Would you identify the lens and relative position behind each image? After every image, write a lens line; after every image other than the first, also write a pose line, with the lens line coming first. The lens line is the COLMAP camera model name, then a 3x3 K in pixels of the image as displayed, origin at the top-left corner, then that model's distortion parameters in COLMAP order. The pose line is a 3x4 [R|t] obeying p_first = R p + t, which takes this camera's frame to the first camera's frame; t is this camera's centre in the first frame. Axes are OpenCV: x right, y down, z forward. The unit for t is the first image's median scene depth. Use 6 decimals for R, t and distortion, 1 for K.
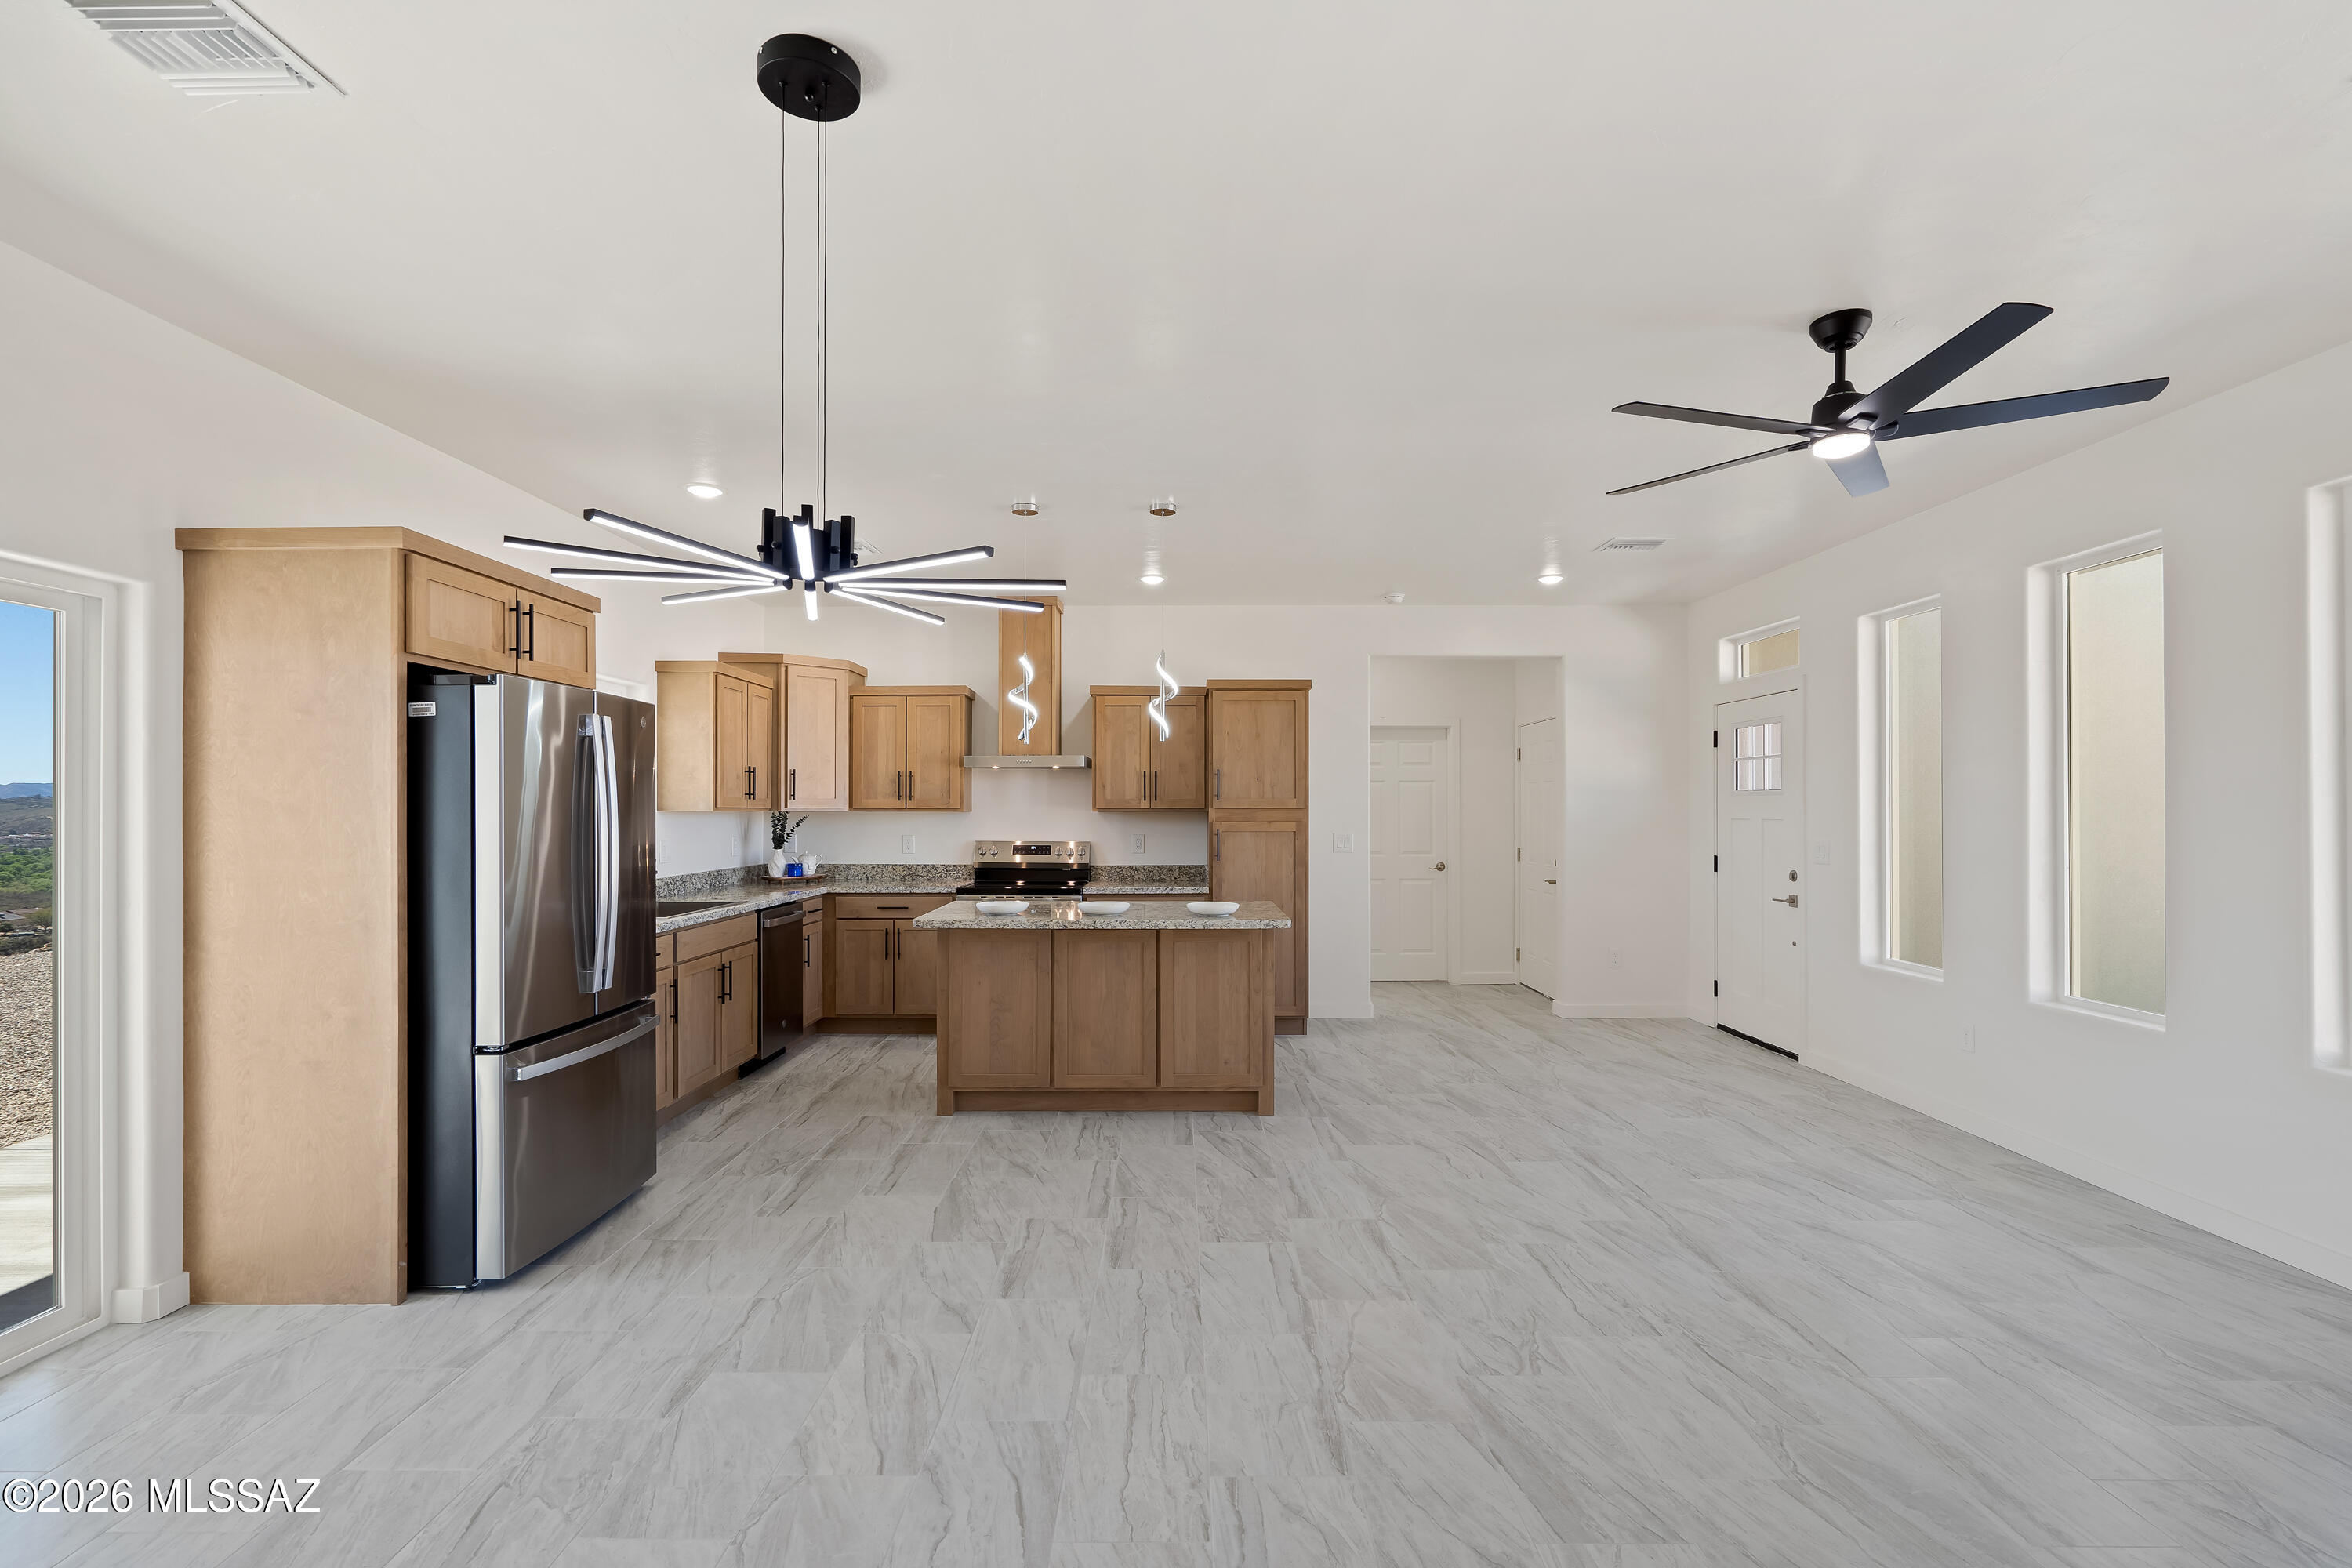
lens RADIAL K [[1074.7, 0, 1174.8], [0, 1074.7, 796.7], [0, 0, 1]] dist [-0.001026, 0.000573]
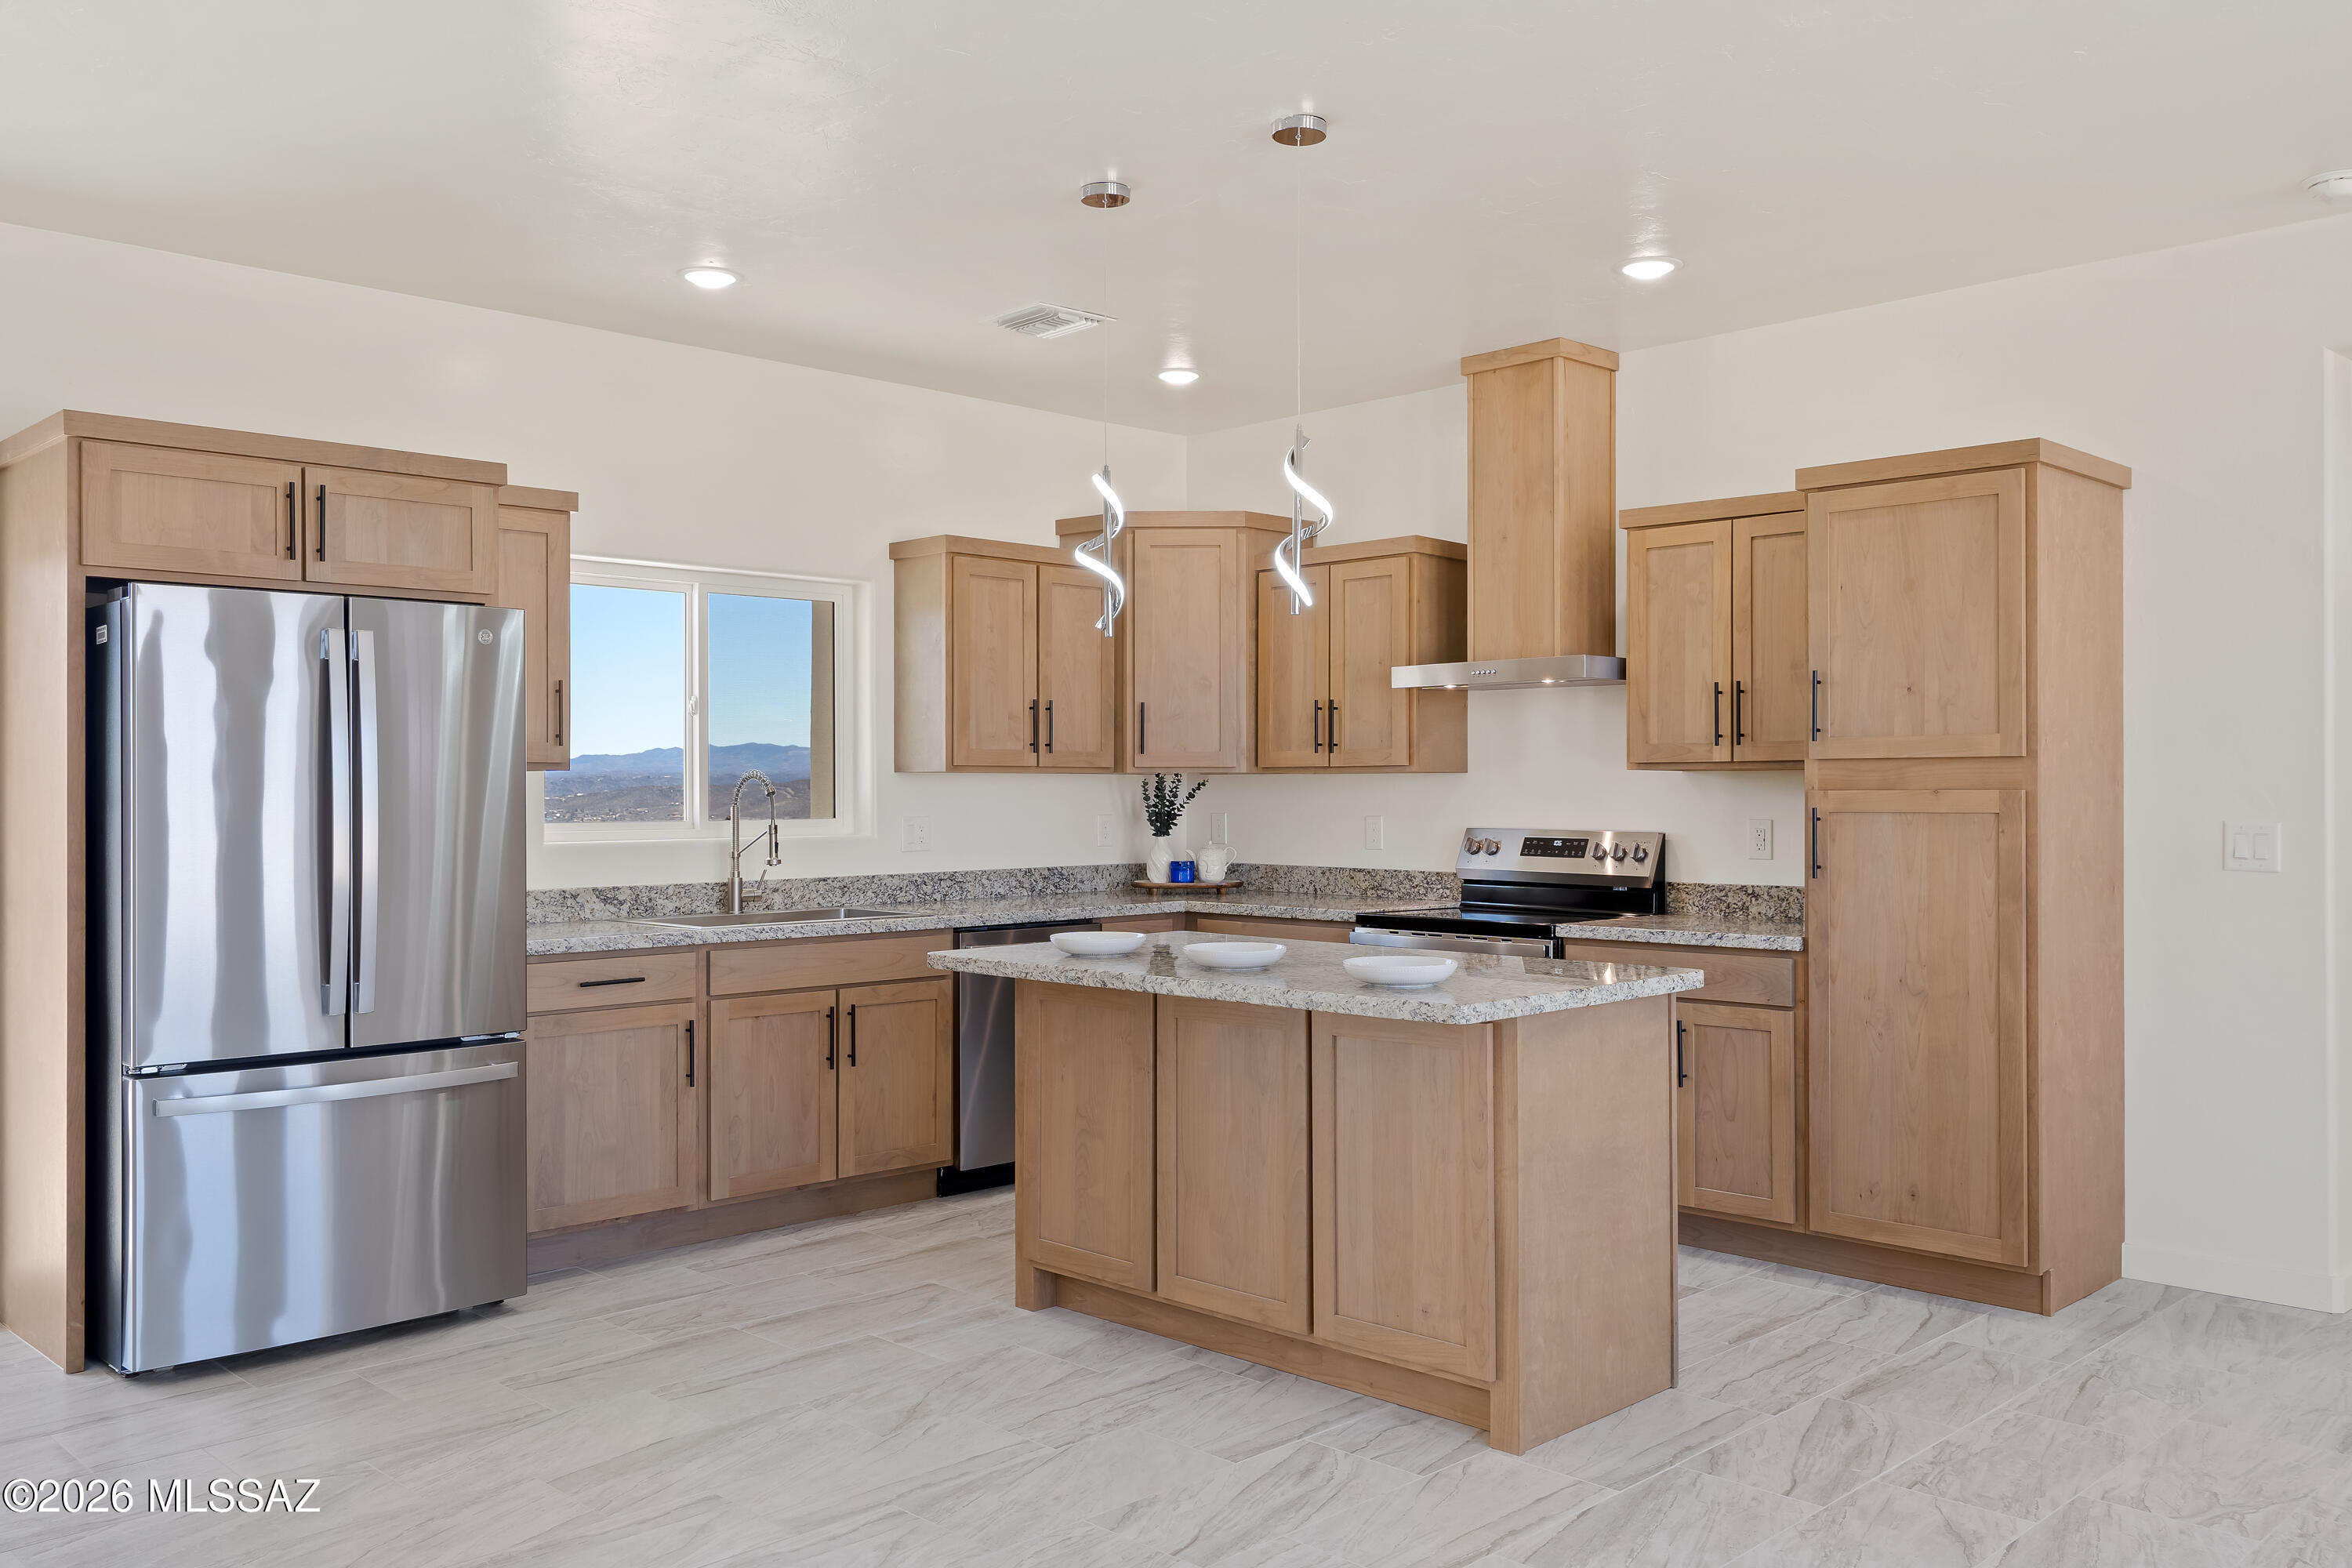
lens RADIAL K [[1882.7, 0, 1176.0], [0, 1882.7, 784.0], [0, 0, 1]] dist [-0.000812, -0.001167]
pose [[0.708340, -0.002370, -0.705867, 0.633513], [0.010192, 0.999924, 0.006870, 0.020676], [0.705797, -0.012060, 0.708311, 0.431338]]
